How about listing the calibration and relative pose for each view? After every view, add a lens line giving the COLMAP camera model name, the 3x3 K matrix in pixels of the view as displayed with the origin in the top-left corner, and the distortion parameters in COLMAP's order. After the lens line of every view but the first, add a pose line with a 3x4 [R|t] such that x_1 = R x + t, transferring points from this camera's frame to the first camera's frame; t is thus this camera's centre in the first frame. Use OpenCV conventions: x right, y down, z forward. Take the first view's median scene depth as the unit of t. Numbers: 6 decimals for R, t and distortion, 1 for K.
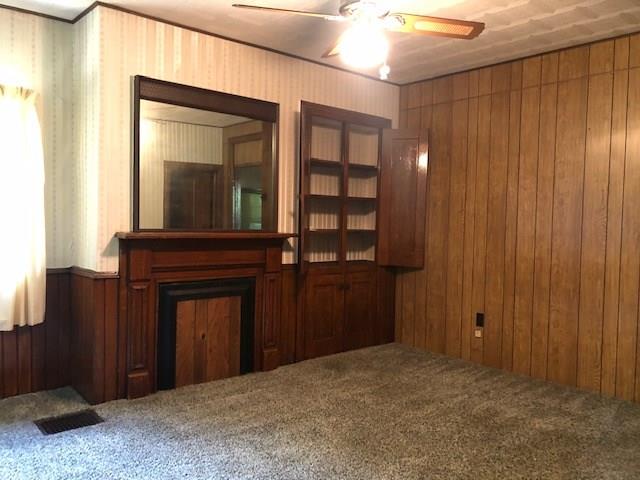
lens RADIAL K [[542.2, 0, 320.0], [0, 542.2, 240.0], [0, 0, 1]] dist [0.063318, -0.002453]
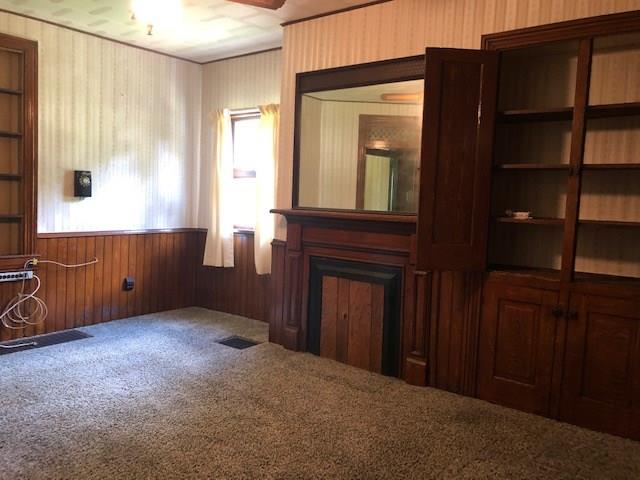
lens RADIAL K [[542.2, 0, 320.0], [0, 542.2, 240.0], [0, 0, 1]] dist [0.063318, -0.002453]
pose [[0.161865, 0.058051, -0.985104, 0.727979], [-0.072720, 0.996256, 0.046759, -0.005242], [0.984130, 0.064068, 0.165480, 0.763288]]
